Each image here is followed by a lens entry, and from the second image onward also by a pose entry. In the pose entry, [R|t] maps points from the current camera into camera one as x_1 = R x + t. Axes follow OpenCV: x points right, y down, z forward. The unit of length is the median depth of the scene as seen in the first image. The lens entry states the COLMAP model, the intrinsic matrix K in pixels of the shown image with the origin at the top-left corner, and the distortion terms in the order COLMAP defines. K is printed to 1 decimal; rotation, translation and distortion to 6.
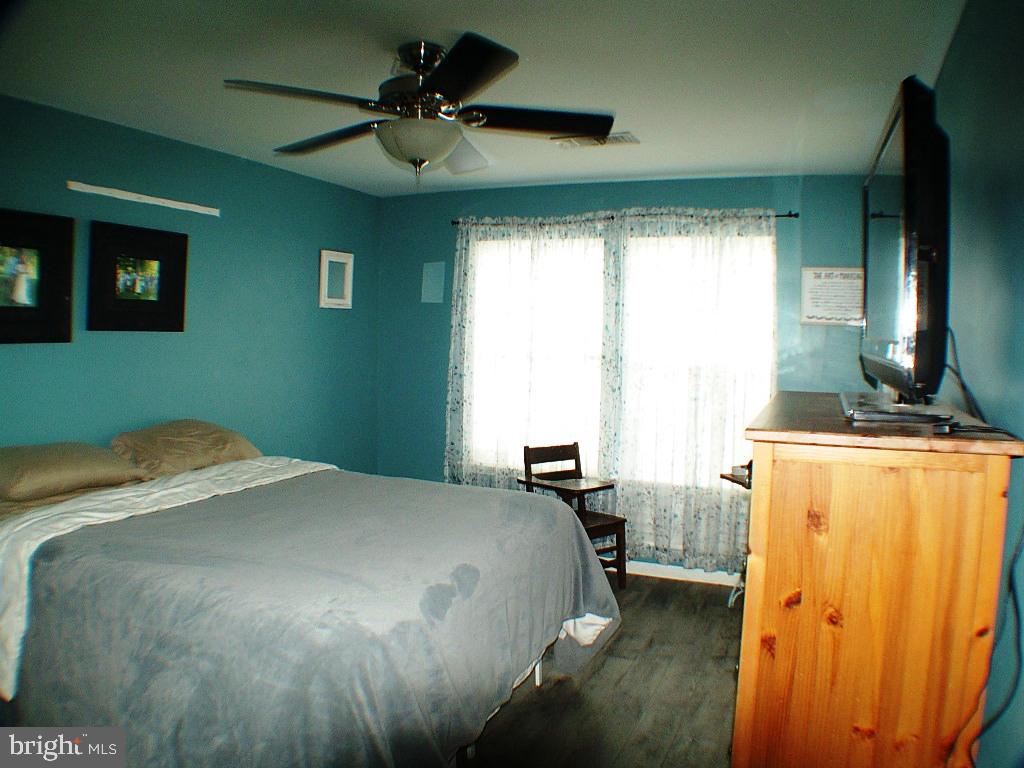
lens RADIAL K [[722.8, 0, 514.7], [0, 722.8, 379.3], [0, 0, 1]] dist [-0.230242, 0.088699]
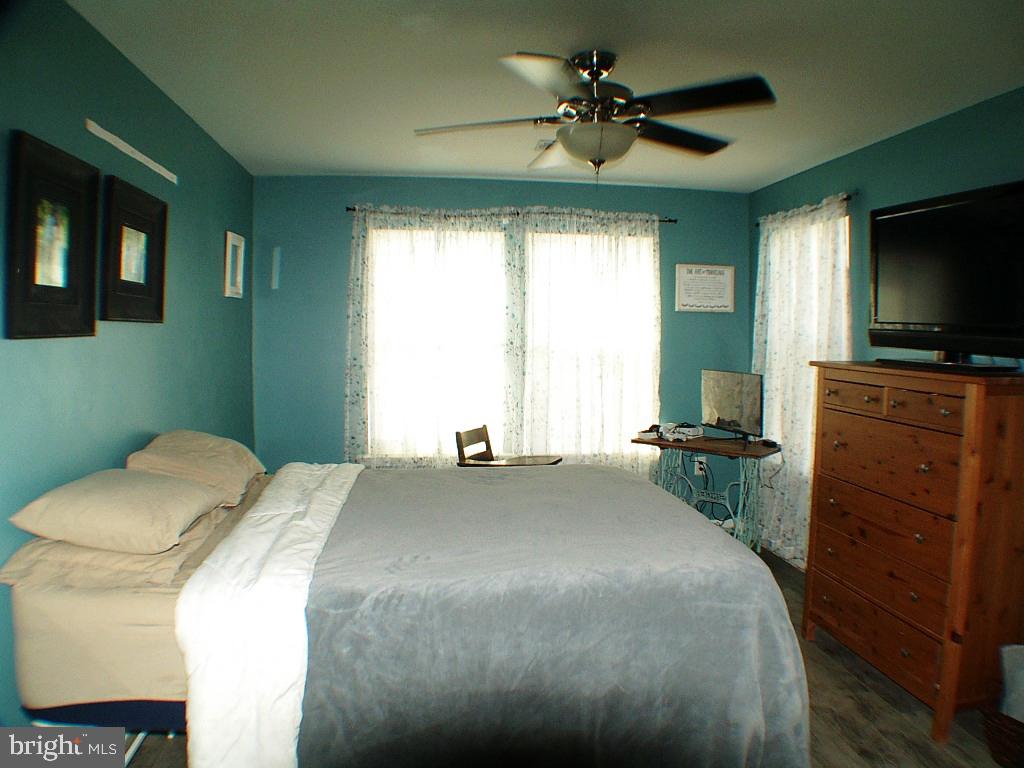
lens RADIAL K [[722.8, 0, 514.7], [0, 722.8, 379.3], [0, 0, 1]] dist [-0.230242, 0.088699]
pose [[0.852544, -0.050824, 0.520178, -0.440362], [0.044728, 0.998704, 0.024272, -0.002797], [-0.520738, 0.002574, 0.853713, 0.077457]]
